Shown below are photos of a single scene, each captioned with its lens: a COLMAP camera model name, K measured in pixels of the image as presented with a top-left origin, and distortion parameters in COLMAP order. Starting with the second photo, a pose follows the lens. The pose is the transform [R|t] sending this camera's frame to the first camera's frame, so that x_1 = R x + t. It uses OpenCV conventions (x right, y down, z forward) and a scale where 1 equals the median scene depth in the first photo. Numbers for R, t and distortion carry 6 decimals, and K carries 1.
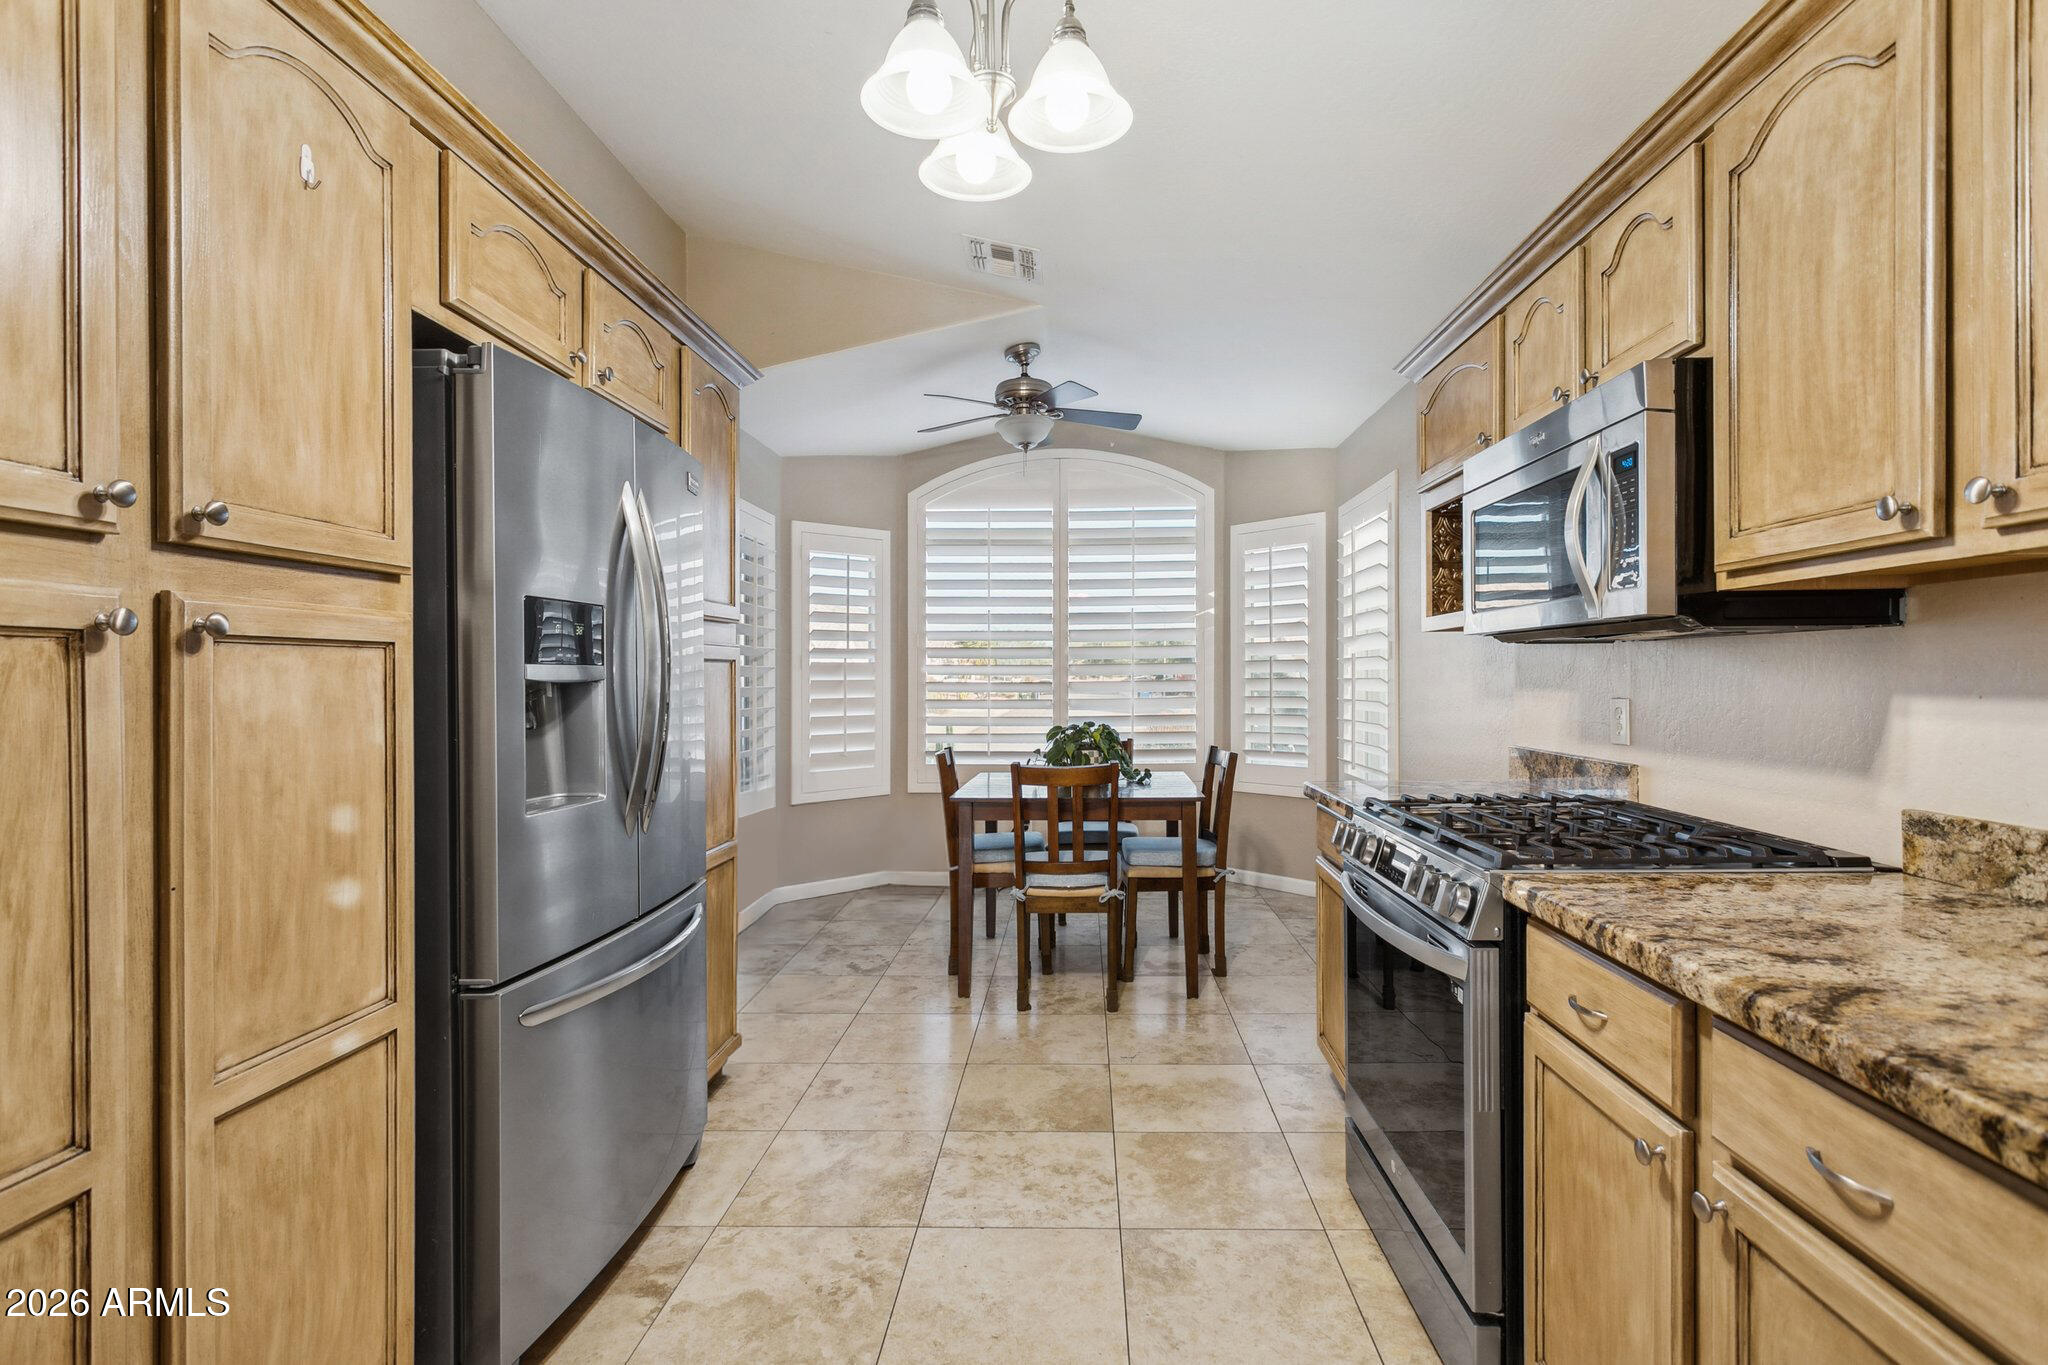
lens RADIAL K [[1045.2, 0, 1046.0], [0, 1045.2, 680.8], [0, 0, 1]] dist [-0.004465, 0.000781]
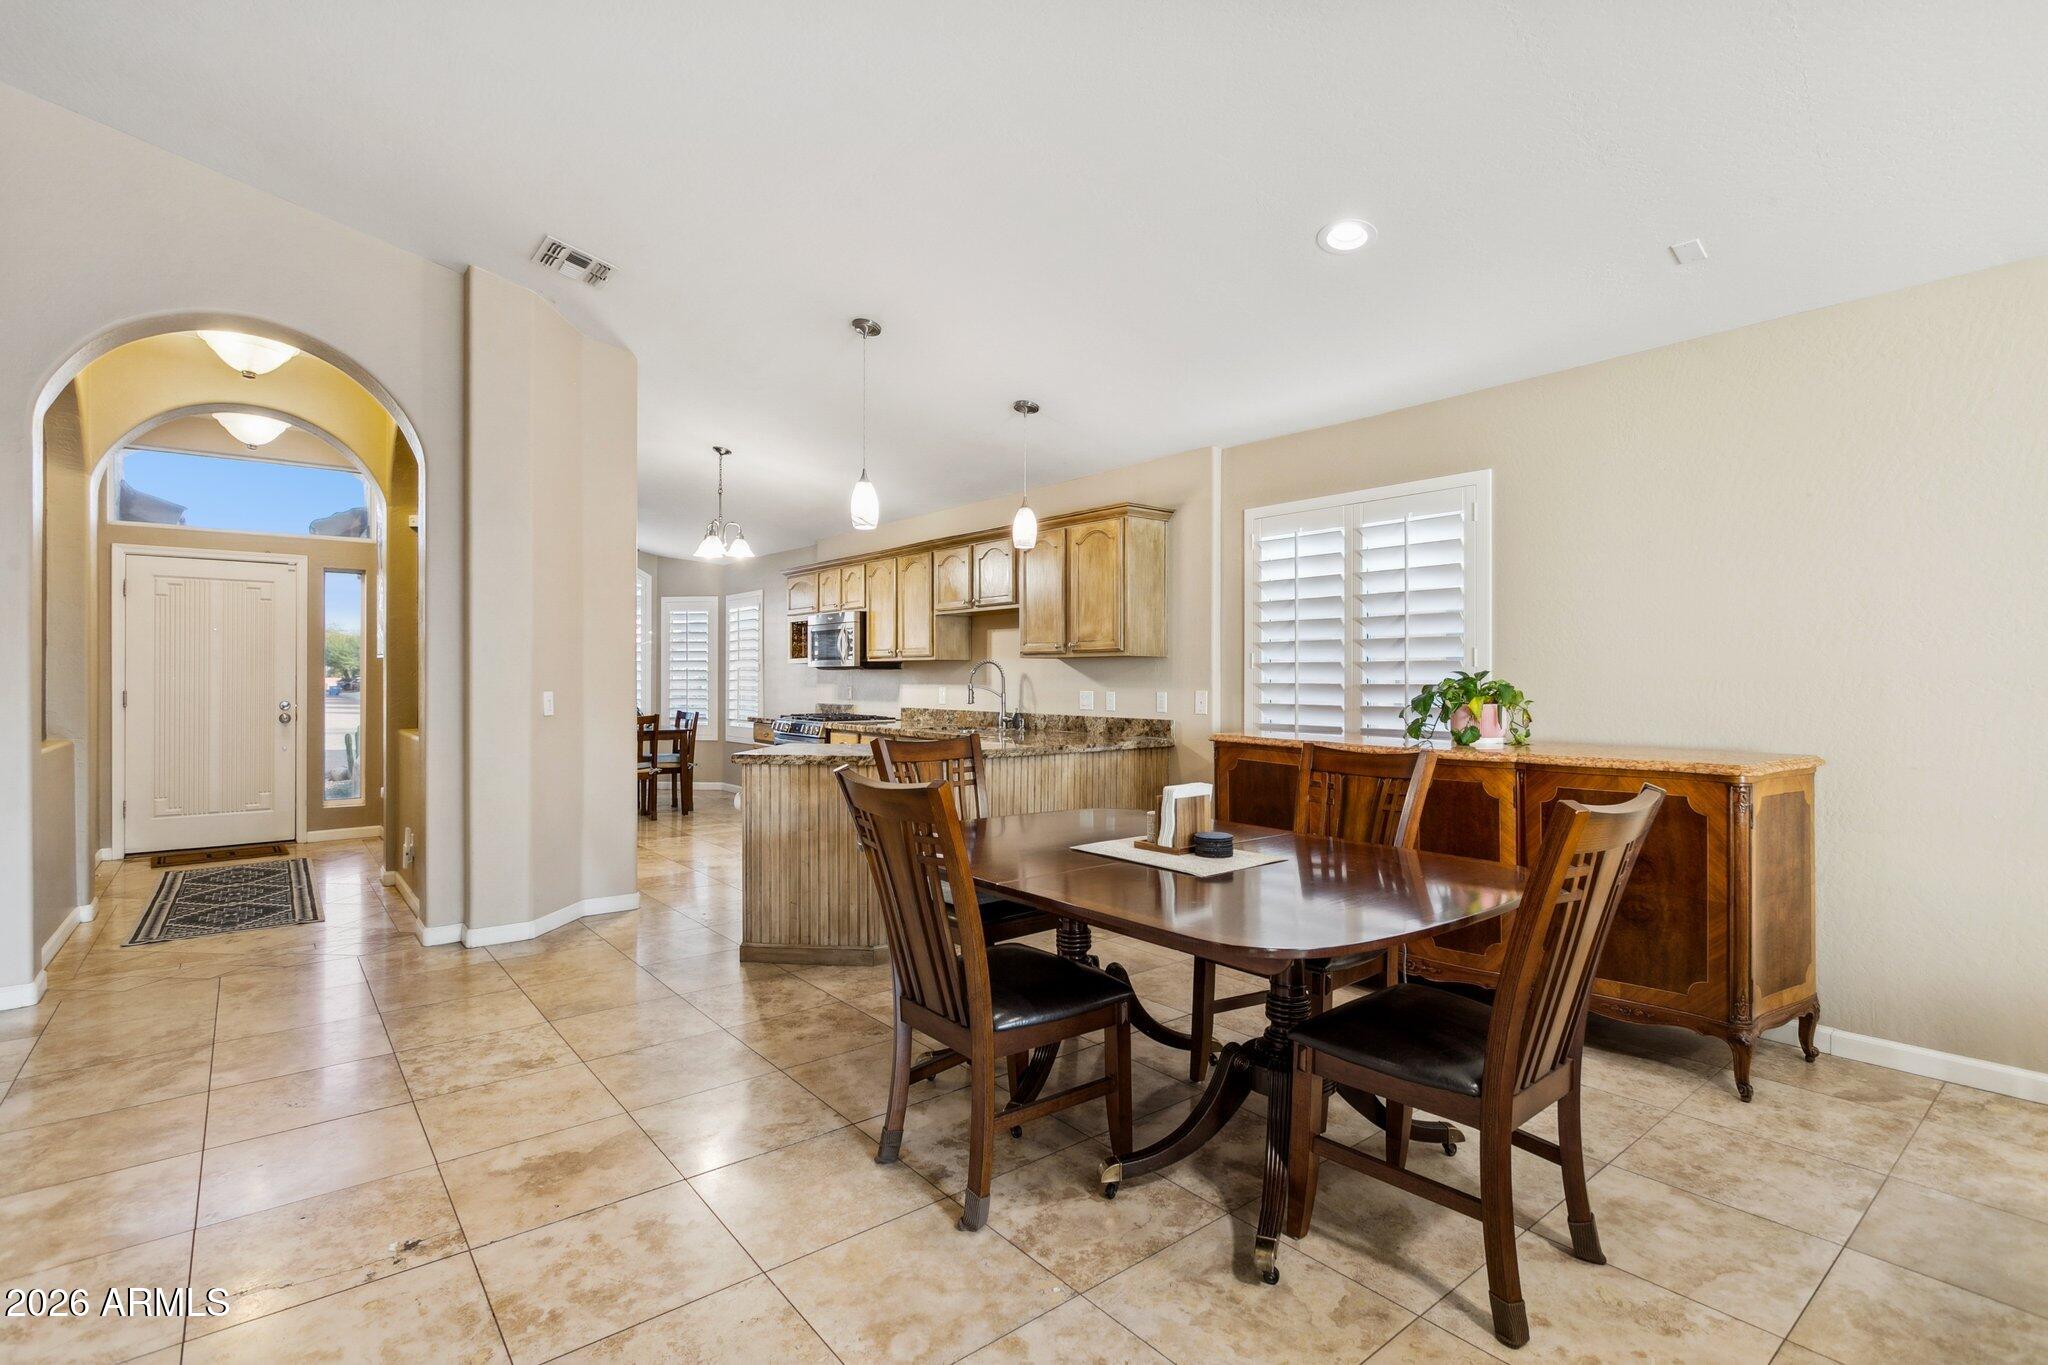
lens RADIAL K [[953.2, 0, 1024.0], [0, 953.2, 682.5], [0, 0, 1]] dist [0.001219, 0.000115]
pose [[0.776019, 0.002203, 0.630705, -1.542442], [-0.001889, 0.999998, -0.001169, 0.011926], [-0.630706, -0.000284, 0.776021, -2.823942]]
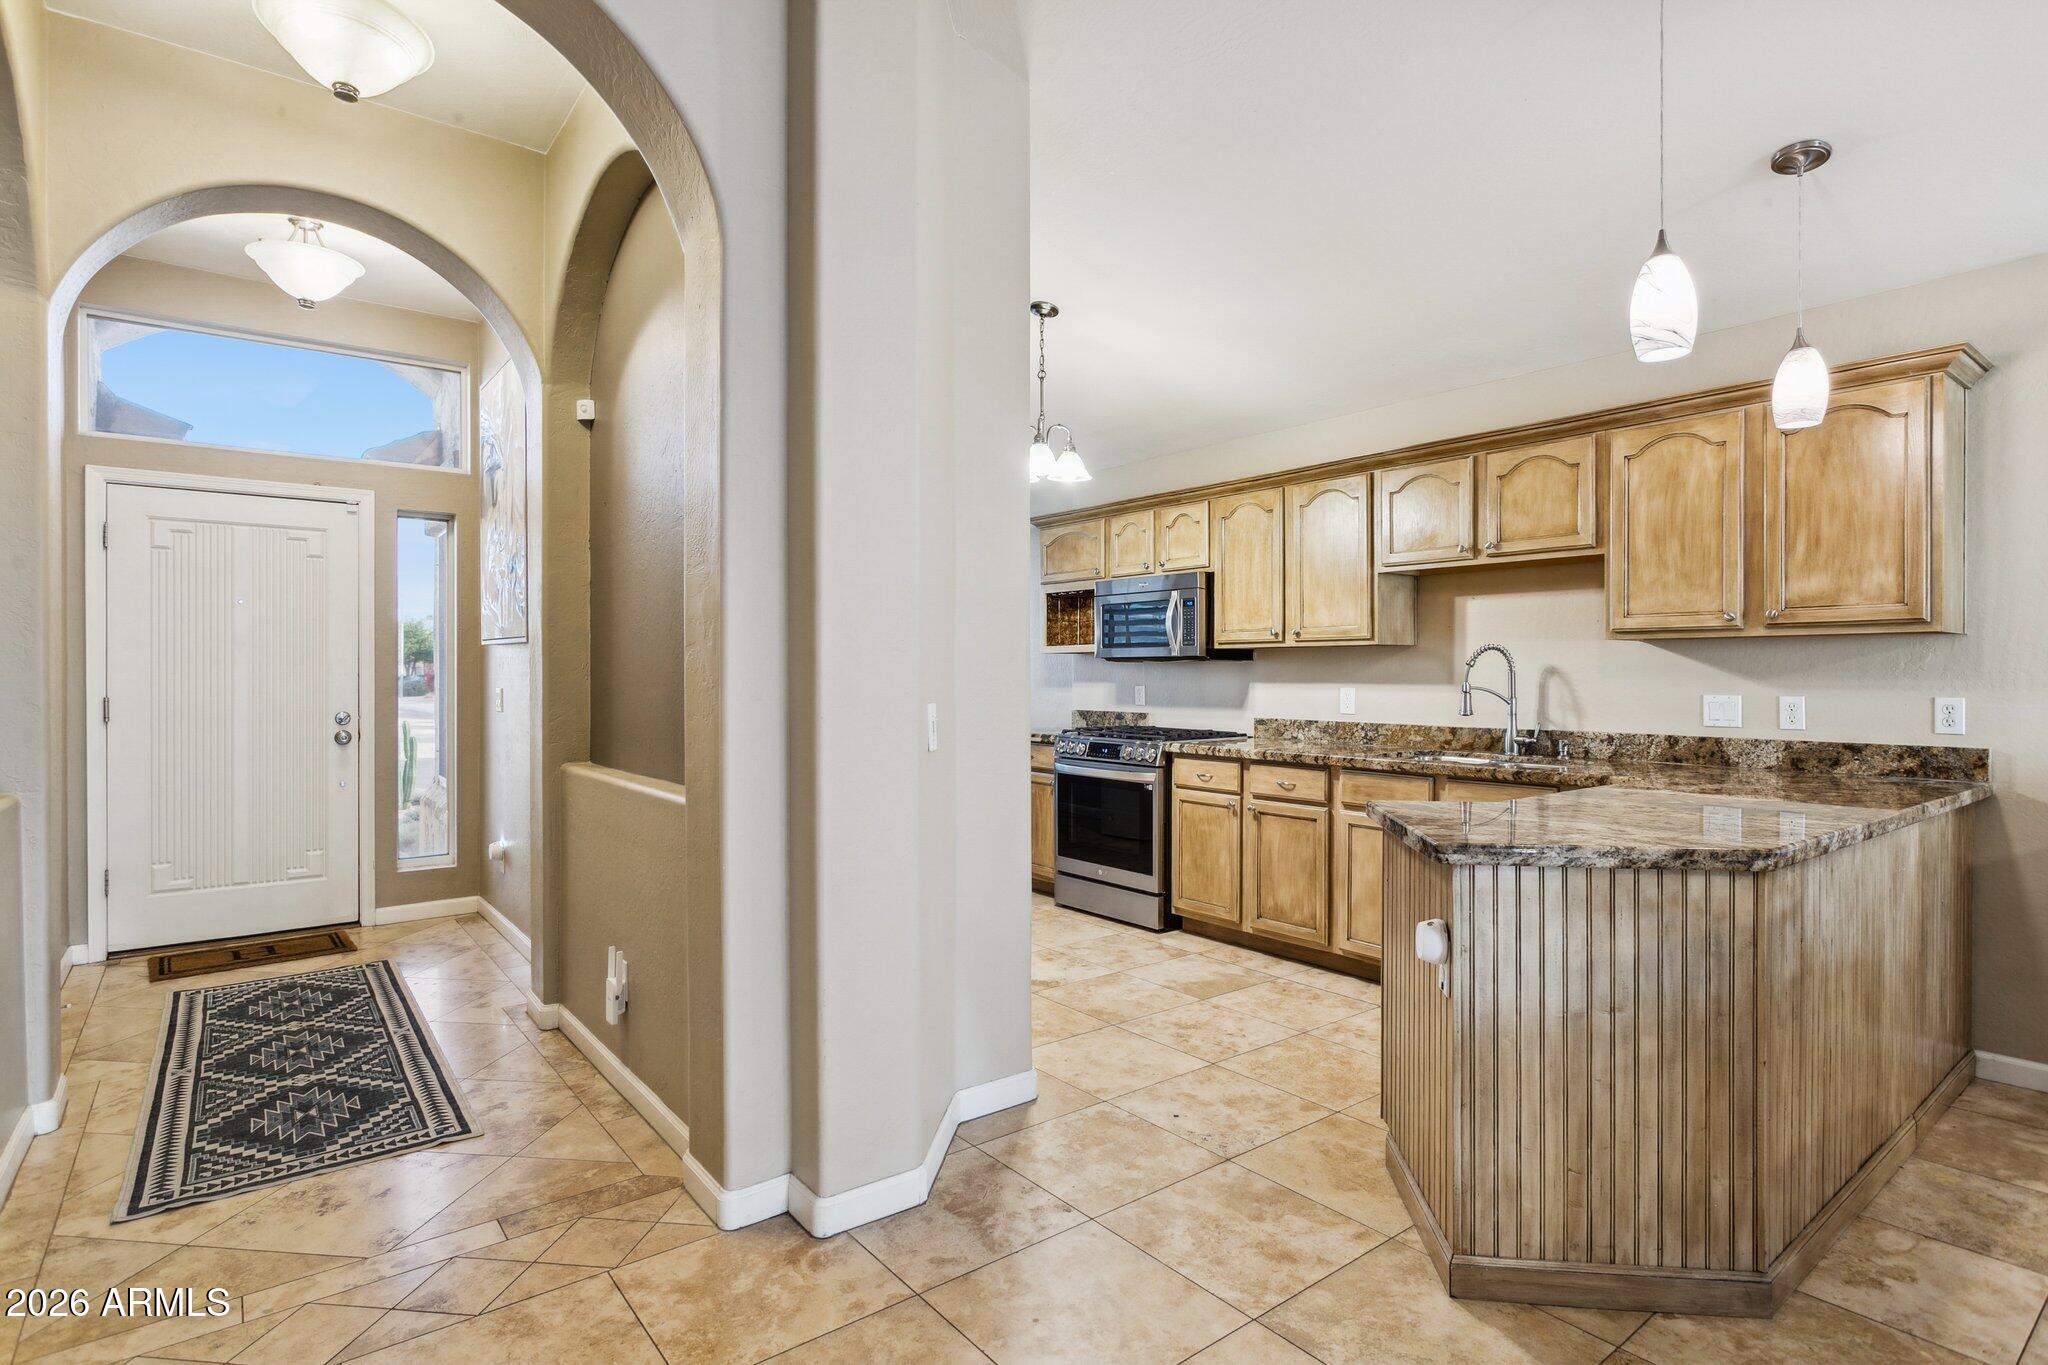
lens RADIAL K [[1045.2, 0, 1046.0], [0, 1045.2, 680.8], [0, 0, 1]] dist [-0.004465, 0.000781]
pose [[0.785835, -0.001503, 0.618434, -1.686794], [0.000845, 0.999999, 0.001357, 0.003999], [-0.618436, -0.000544, 0.785835, -1.142814]]
